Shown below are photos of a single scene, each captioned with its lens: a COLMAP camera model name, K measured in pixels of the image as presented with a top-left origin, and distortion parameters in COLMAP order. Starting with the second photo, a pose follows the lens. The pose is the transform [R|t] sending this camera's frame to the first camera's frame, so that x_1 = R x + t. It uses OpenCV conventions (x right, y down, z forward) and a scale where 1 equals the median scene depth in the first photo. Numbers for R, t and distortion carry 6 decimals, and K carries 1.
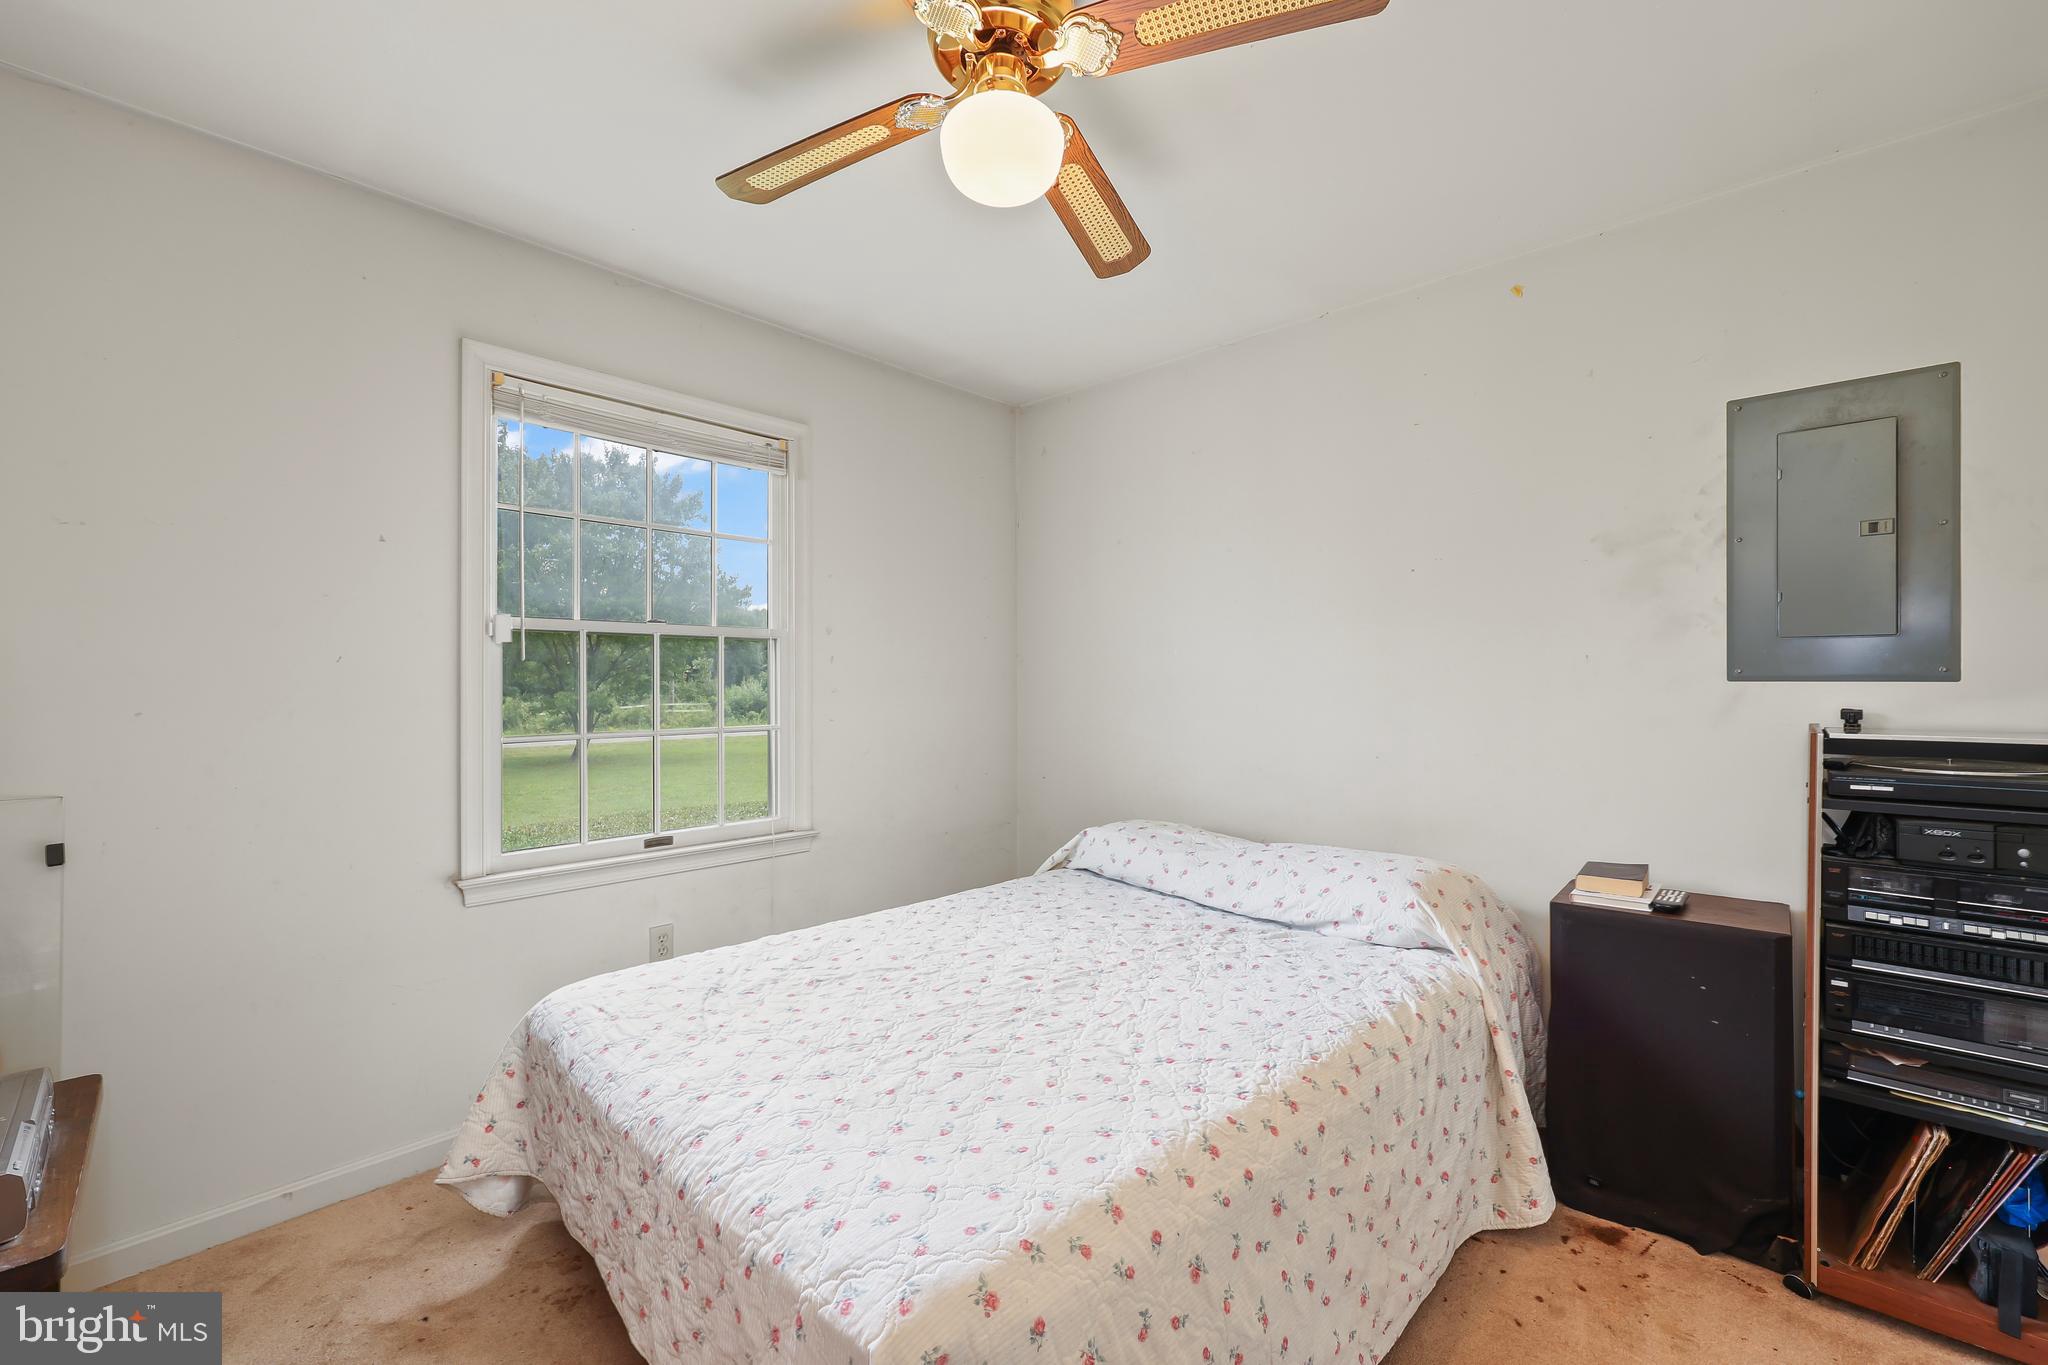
lens RADIAL K [[864.4, 0, 1015.5], [0, 864.4, 684.4], [0, 0, 1]] dist [-0.000168, -0.000063]
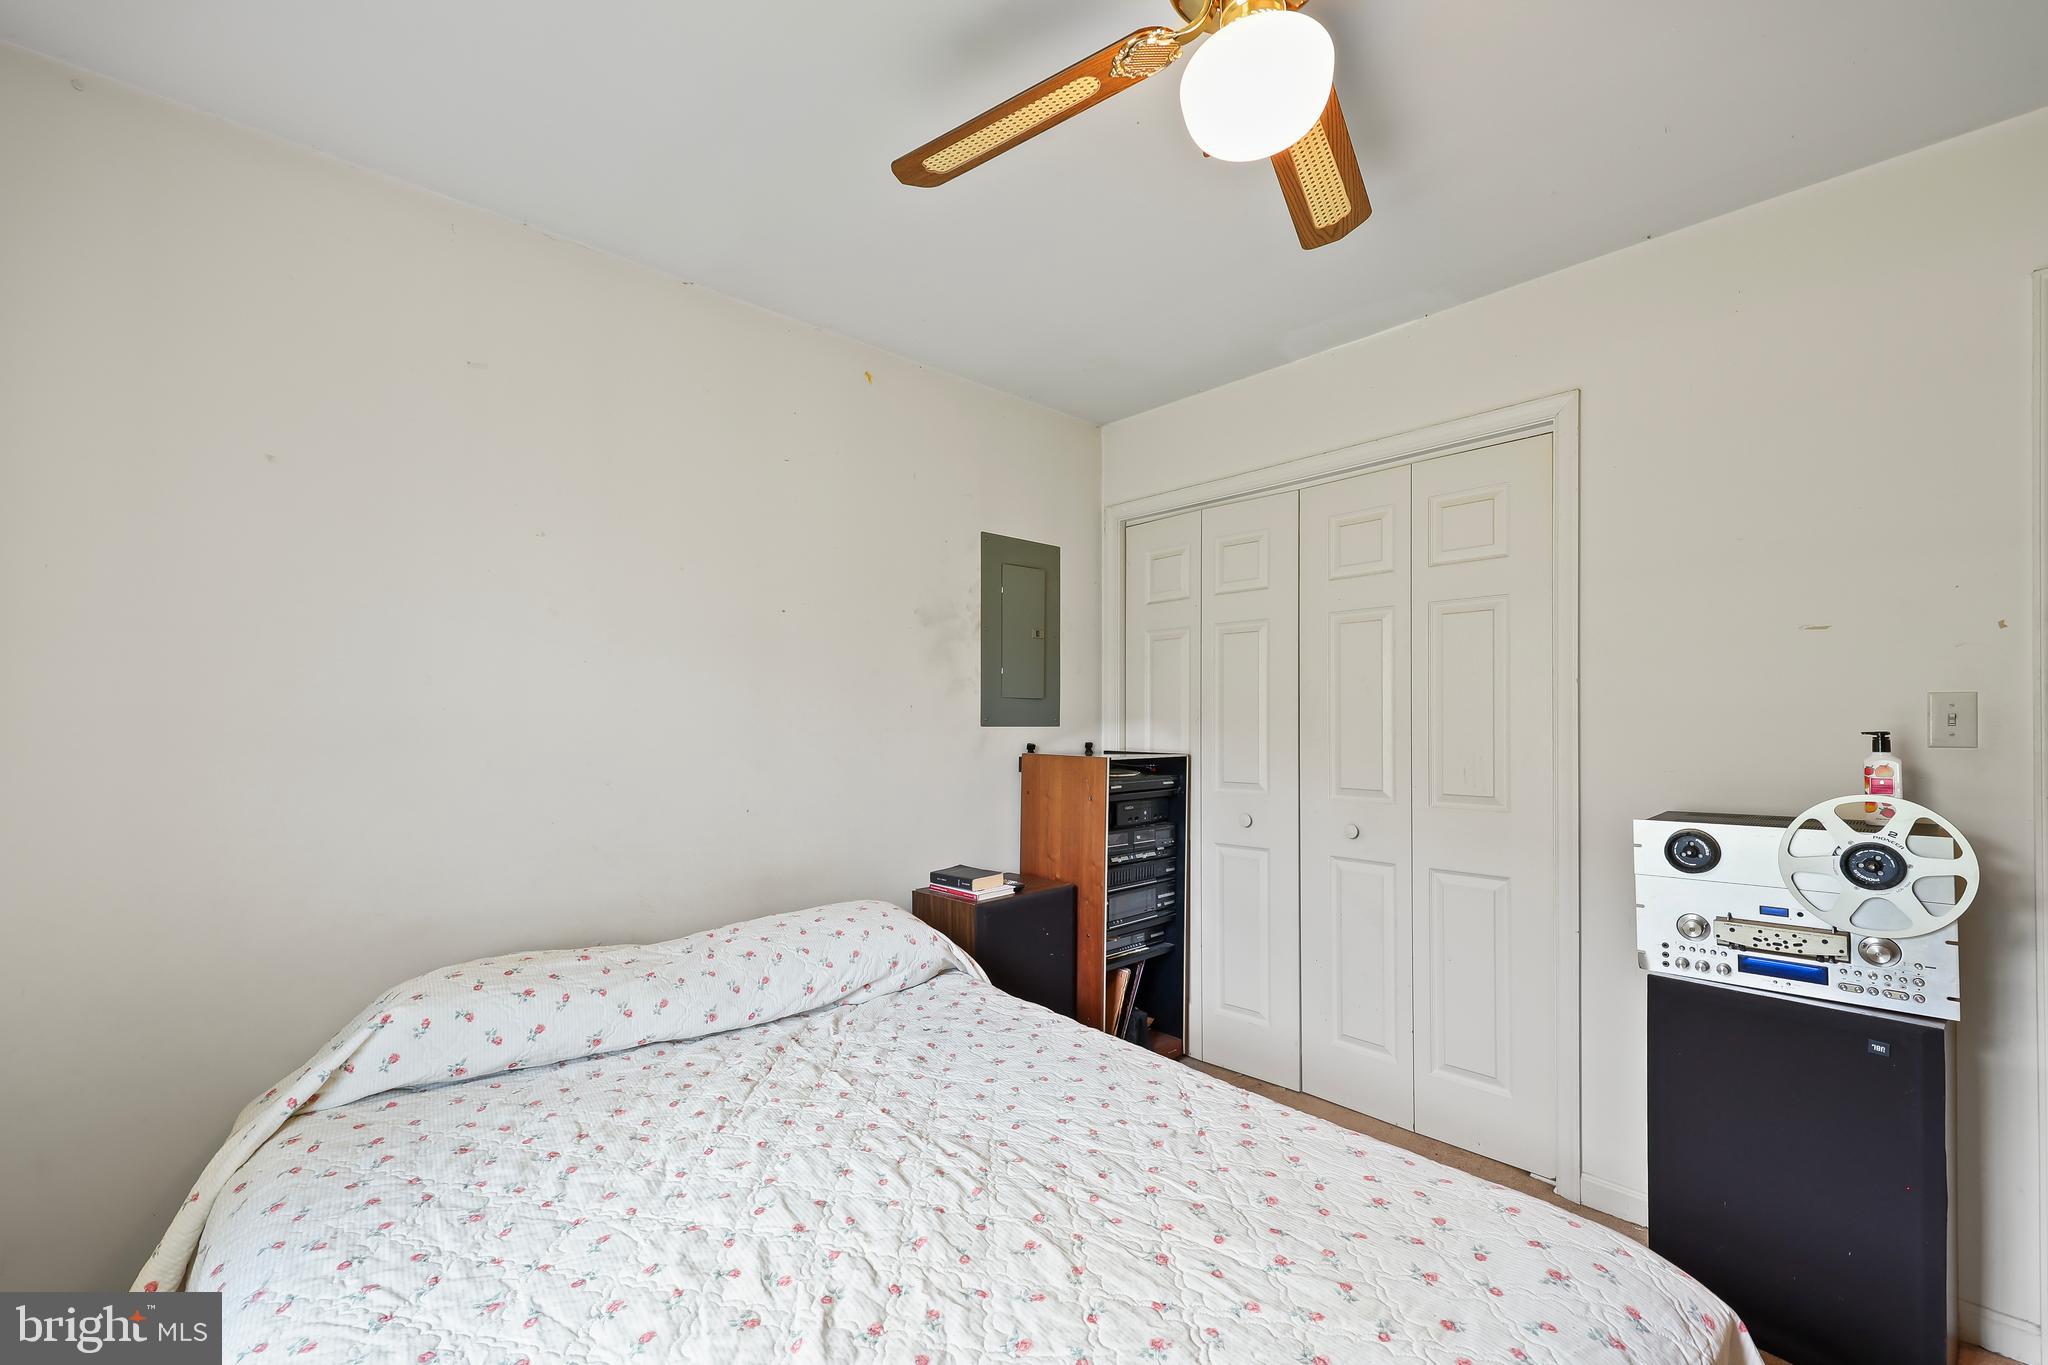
lens RADIAL K [[875.9, 0, 1036.5], [0, 875.9, 720.4], [0, 0, 1]] dist [0.002435, -0.000040]
pose [[0.037582, 0.008006, 0.999261, -0.589467], [0.004247, 0.999958, -0.008172, -0.001629], [-0.999285, 0.004551, 0.037546, 0.805704]]
